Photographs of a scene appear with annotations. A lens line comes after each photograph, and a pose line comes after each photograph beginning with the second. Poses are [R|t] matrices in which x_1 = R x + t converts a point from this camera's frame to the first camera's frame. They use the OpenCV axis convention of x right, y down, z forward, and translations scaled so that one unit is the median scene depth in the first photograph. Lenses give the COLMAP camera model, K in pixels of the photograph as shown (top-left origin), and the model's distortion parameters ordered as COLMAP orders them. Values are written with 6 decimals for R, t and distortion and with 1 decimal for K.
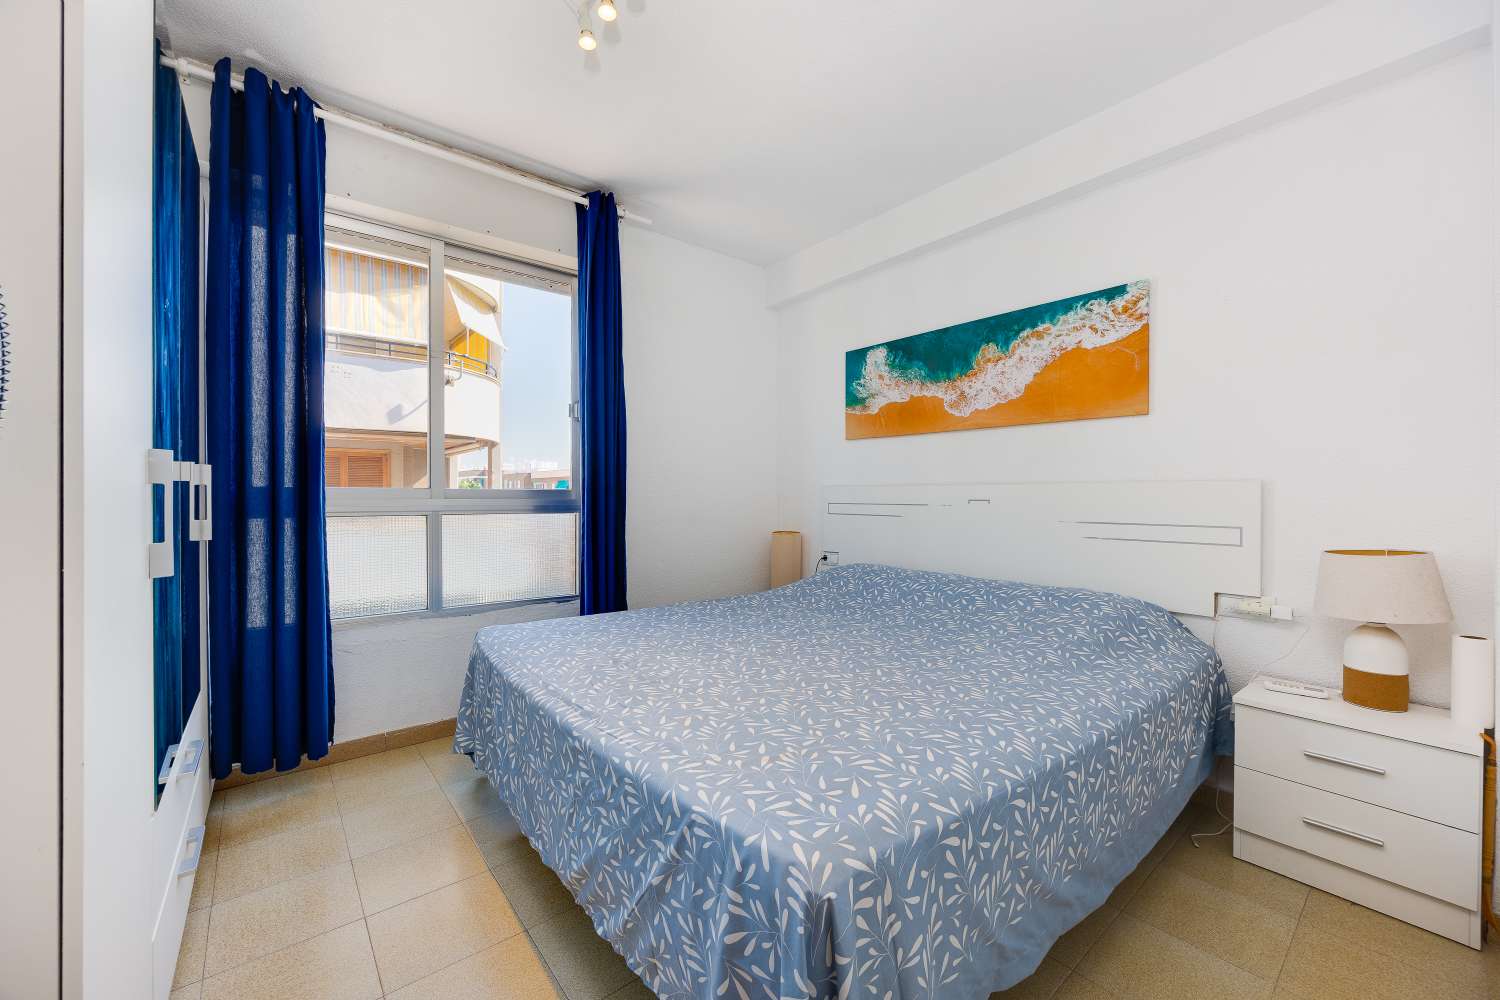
lens RADIAL K [[580.2, 0, 749.4], [0, 580.2, 495.0], [0, 0, 1]] dist [-0.001964, -0.000115]
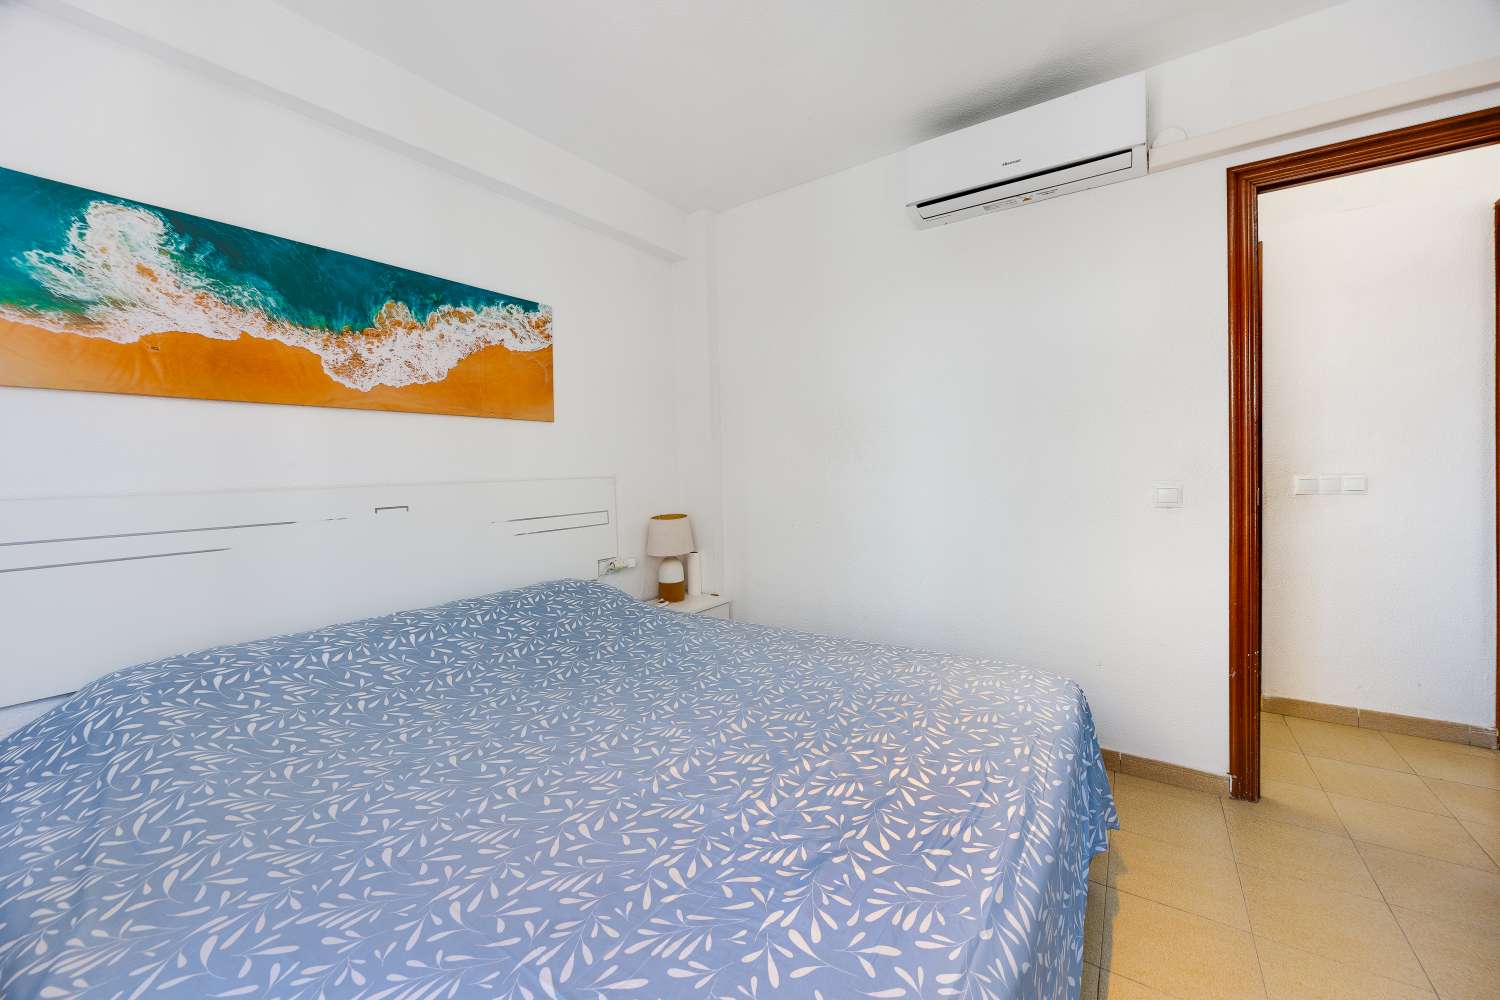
lens RADIAL K [[580.2, 0, 747.5], [0, 580.2, 462.9], [0, 0, 1]] dist [-0.001964, -0.000115]
pose [[-0.274459, -0.008039, 0.961565, -0.465672], [0.005598, 0.999935, 0.009957, -0.054619], [-0.961582, 0.008116, -0.274396, 0.790104]]
